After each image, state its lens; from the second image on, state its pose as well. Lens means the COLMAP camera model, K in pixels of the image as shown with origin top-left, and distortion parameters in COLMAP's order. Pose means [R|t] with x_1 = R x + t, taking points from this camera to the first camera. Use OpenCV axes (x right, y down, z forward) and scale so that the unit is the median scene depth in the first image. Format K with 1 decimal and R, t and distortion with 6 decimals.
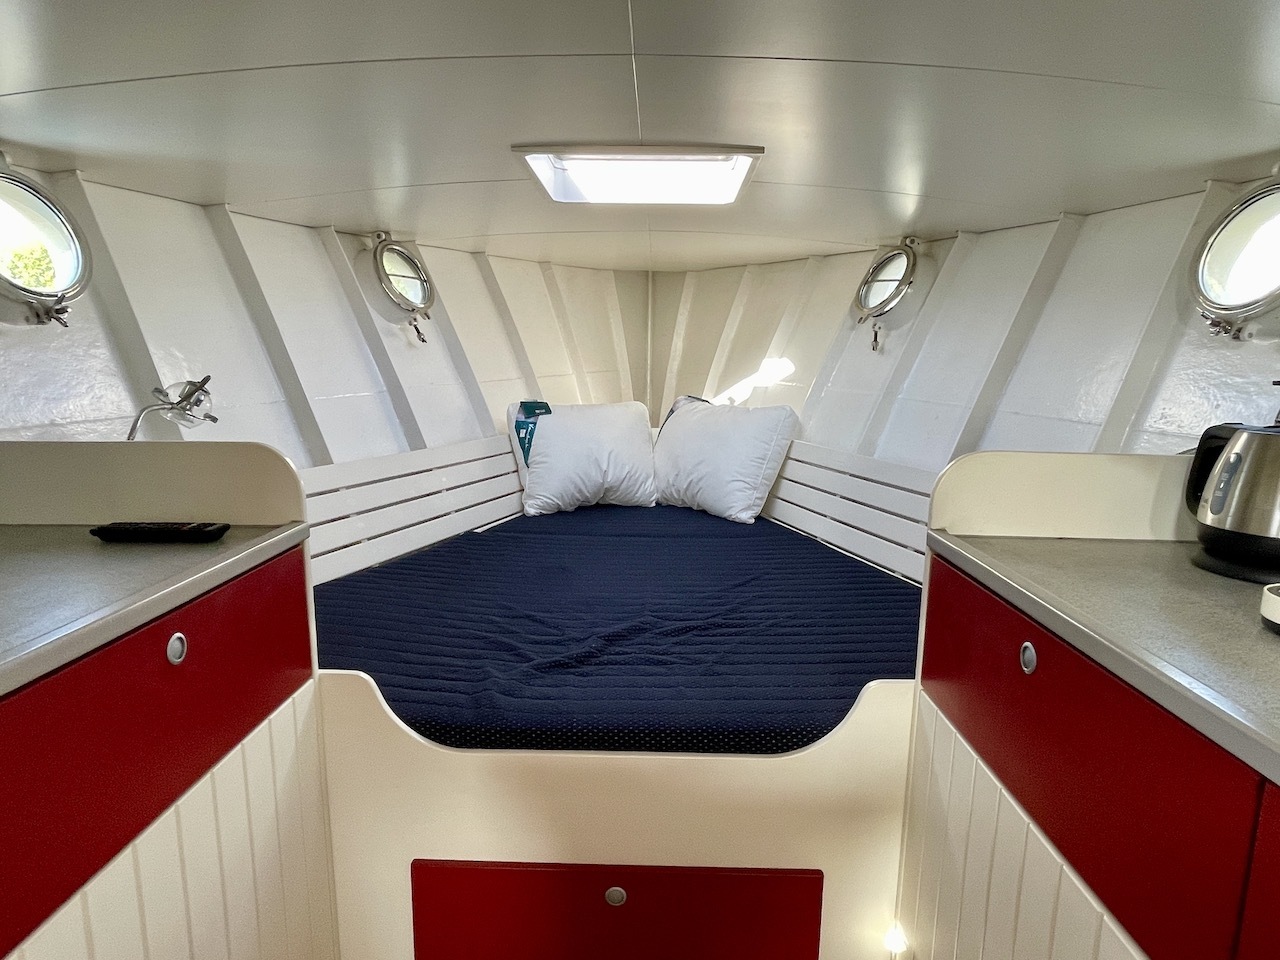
lens RADIAL K [[755.4, 0, 646.6], [0, 755.4, 486.9], [0, 0, 1]] dist [0.023071, -0.002454]
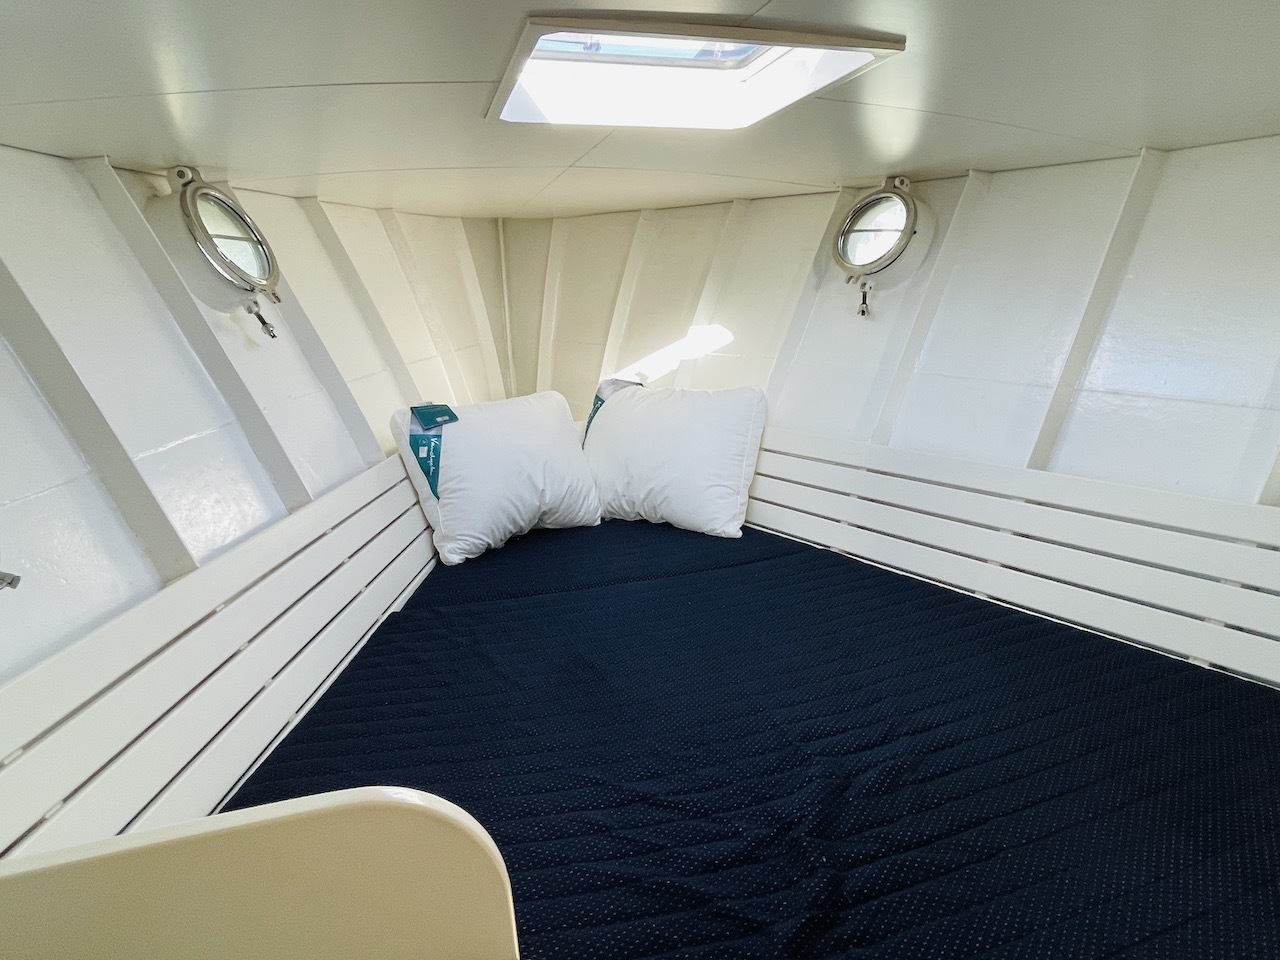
lens RADIAL K [[757.4, 0, 640.0], [0, 757.4, 480.0], [0, 0, 1]] dist [0.005711, 0.000639]
pose [[0.949389, -0.115449, 0.292116, -0.185194], [0.096689, 0.992261, 0.077912, -0.082079], [-0.298850, -0.045724, 0.953204, 0.247965]]
